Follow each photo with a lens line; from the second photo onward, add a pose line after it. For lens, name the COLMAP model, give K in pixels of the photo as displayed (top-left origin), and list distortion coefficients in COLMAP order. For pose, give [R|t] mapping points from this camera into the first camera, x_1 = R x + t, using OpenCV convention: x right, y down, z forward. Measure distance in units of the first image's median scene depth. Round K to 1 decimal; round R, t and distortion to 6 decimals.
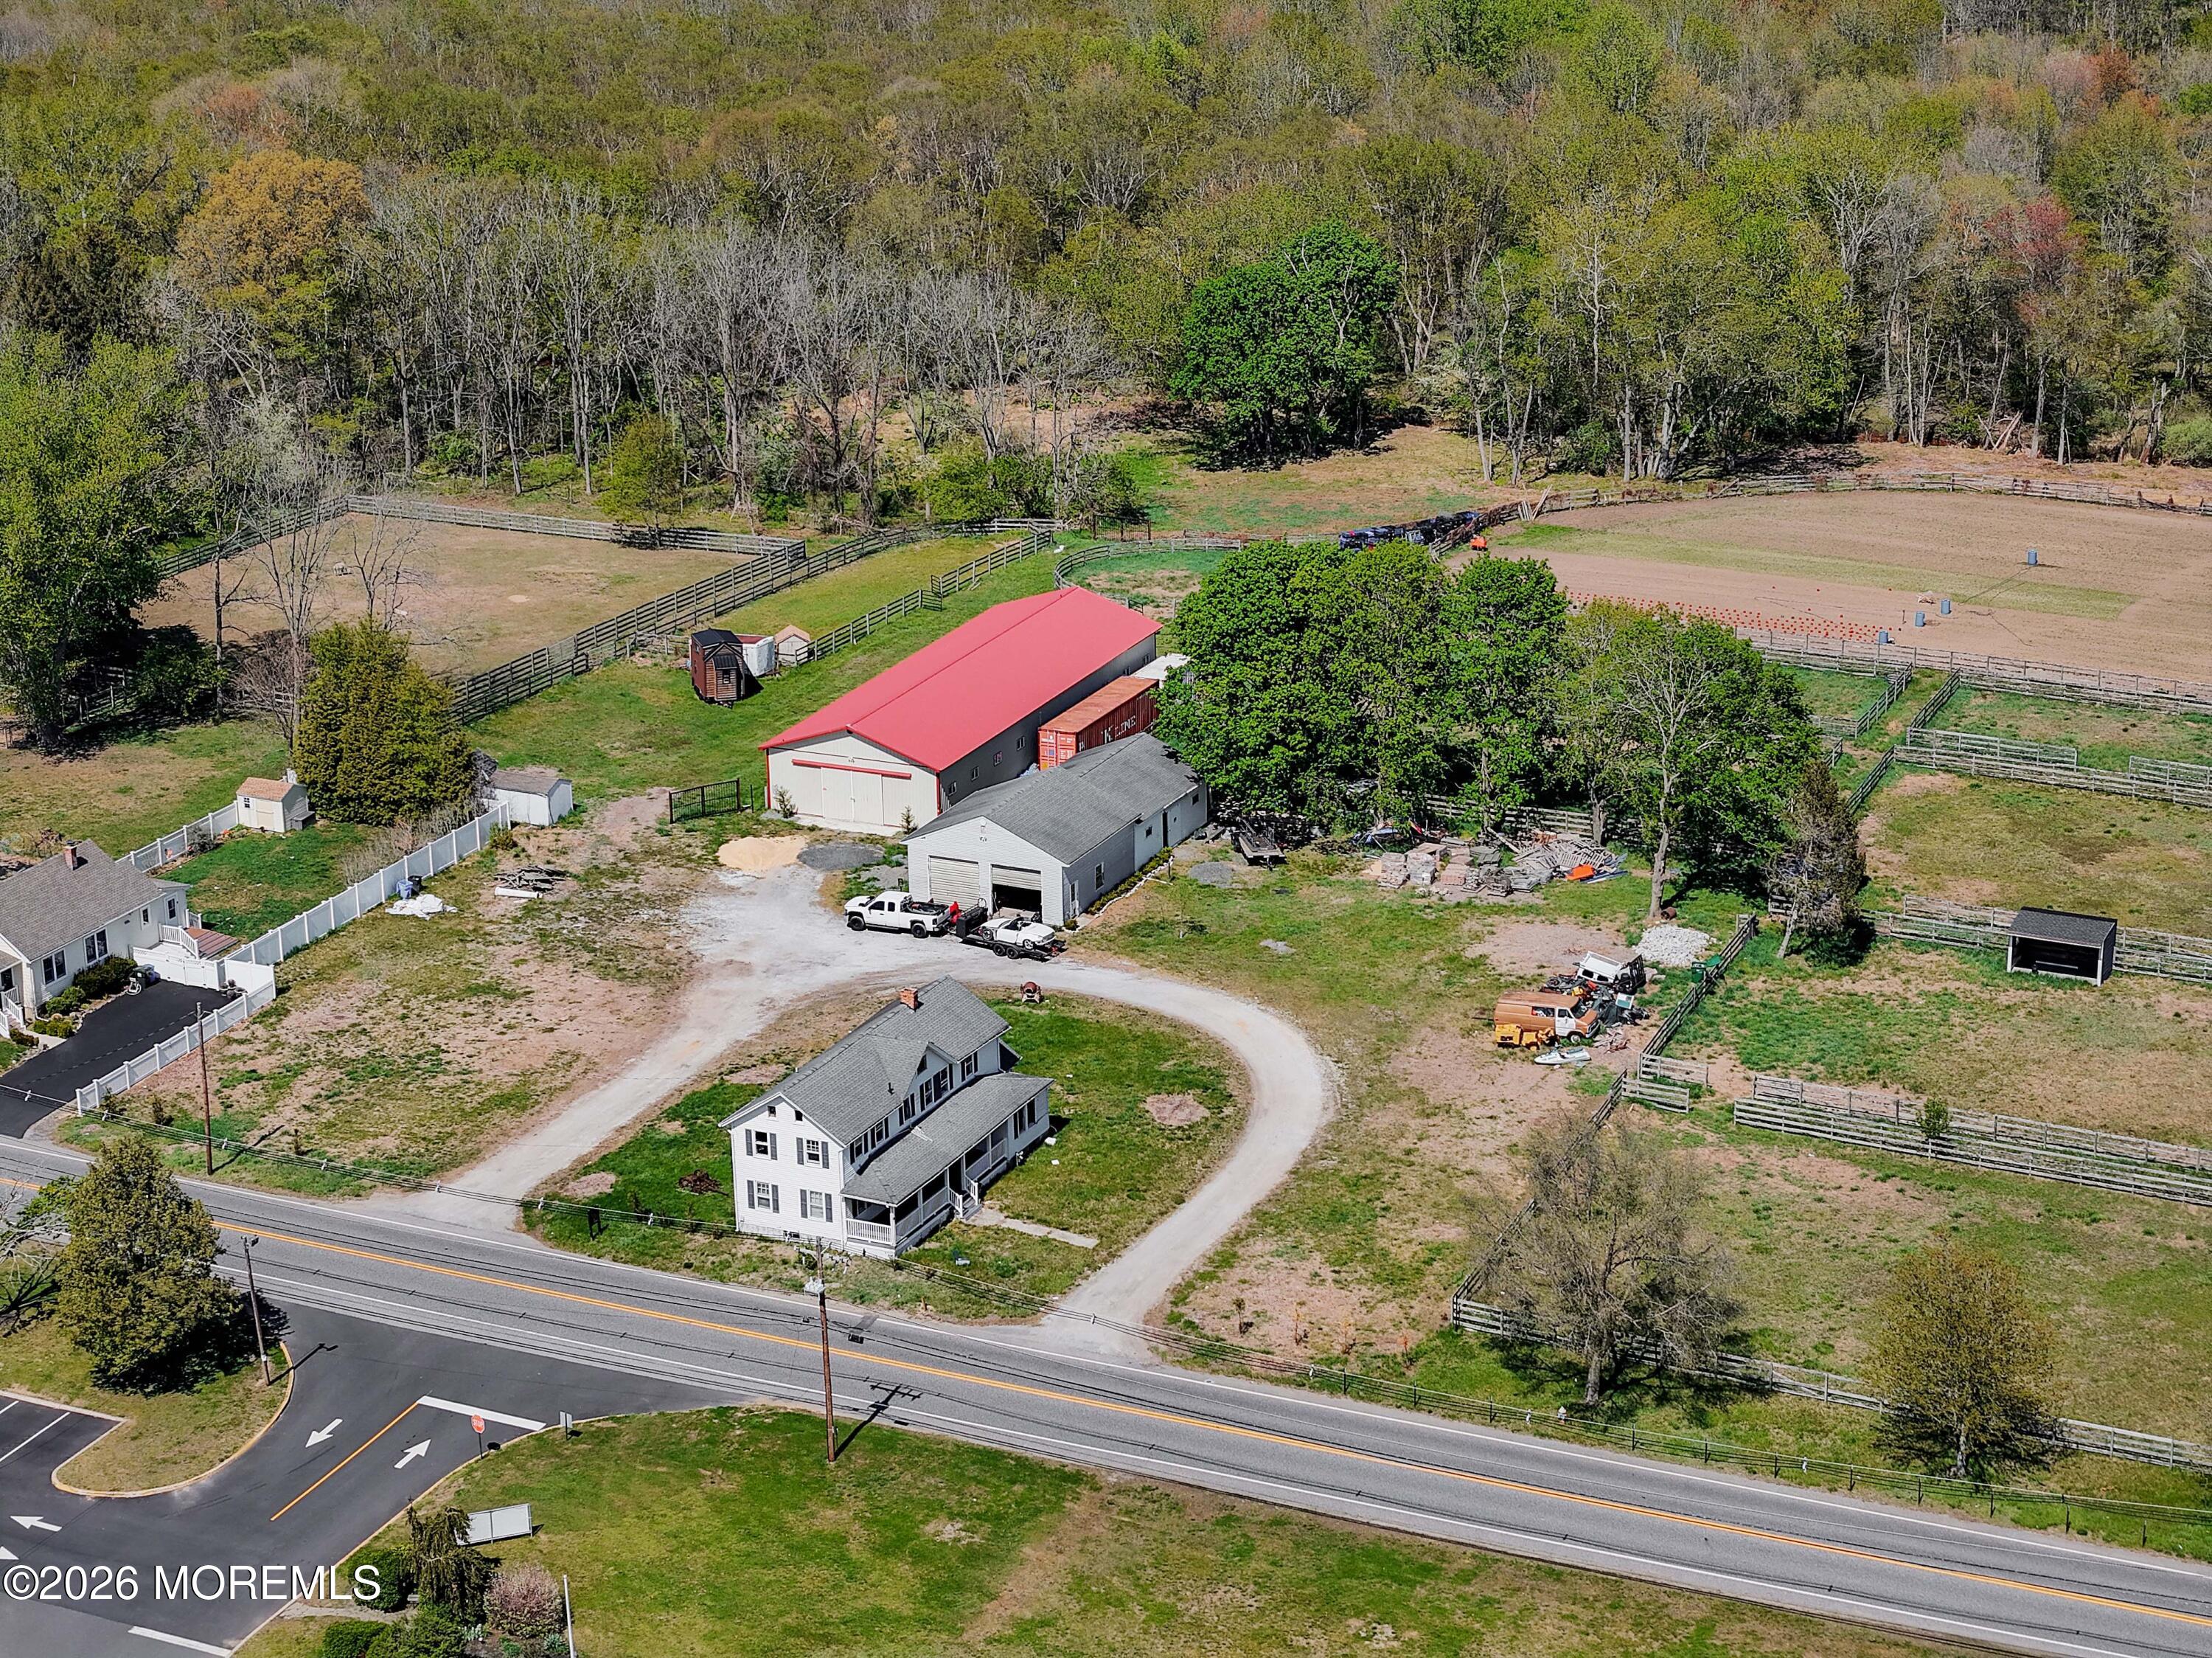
lens RADIAL K [[4431.4, 0, 1114.3], [0, 4431.4, 836.1], [0, 0, 1]] dist [-0.123794, 0.000000]
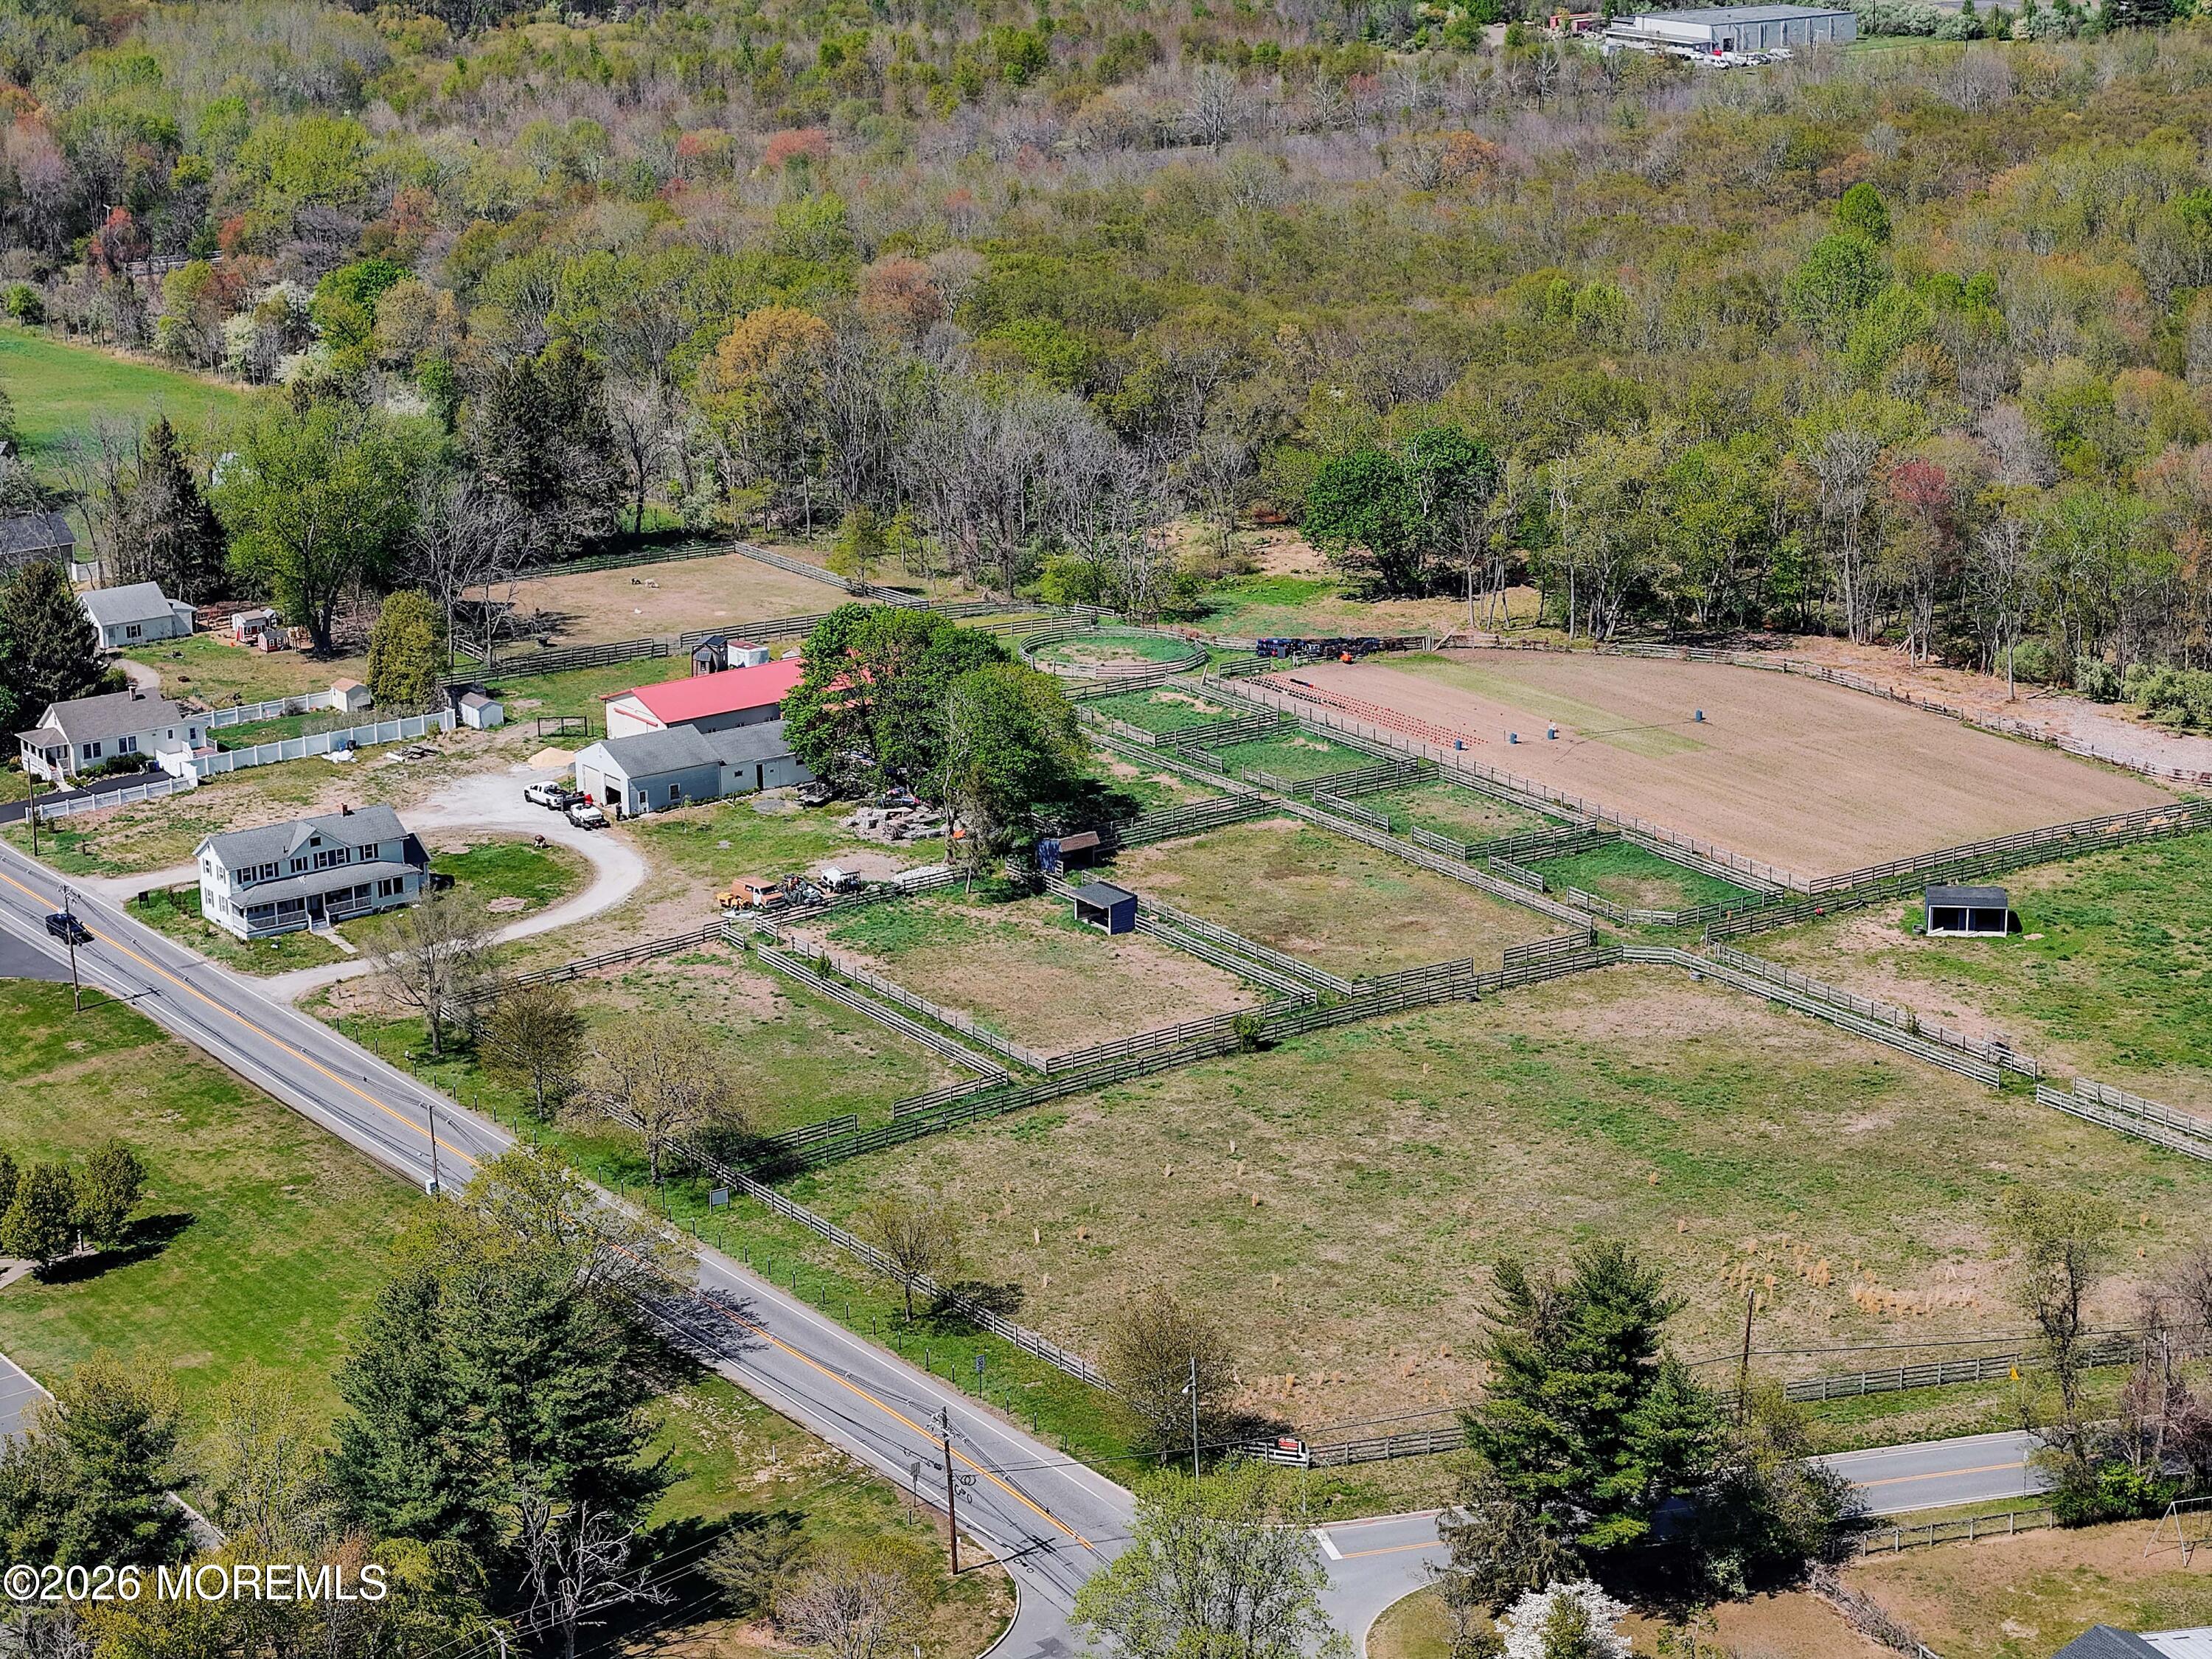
lens RADIAL K [[4430.8, 0, 1100.9], [0, 4430.8, 826.6], [0, 0, 1]] dist [-0.123794, 0.000000]
pose [[0.871729, 0.136548, -0.470577, 0.939190], [-0.154930, 0.987925, -0.000335, -0.001986], [0.464850, 0.073198, 0.882359, -0.358212]]
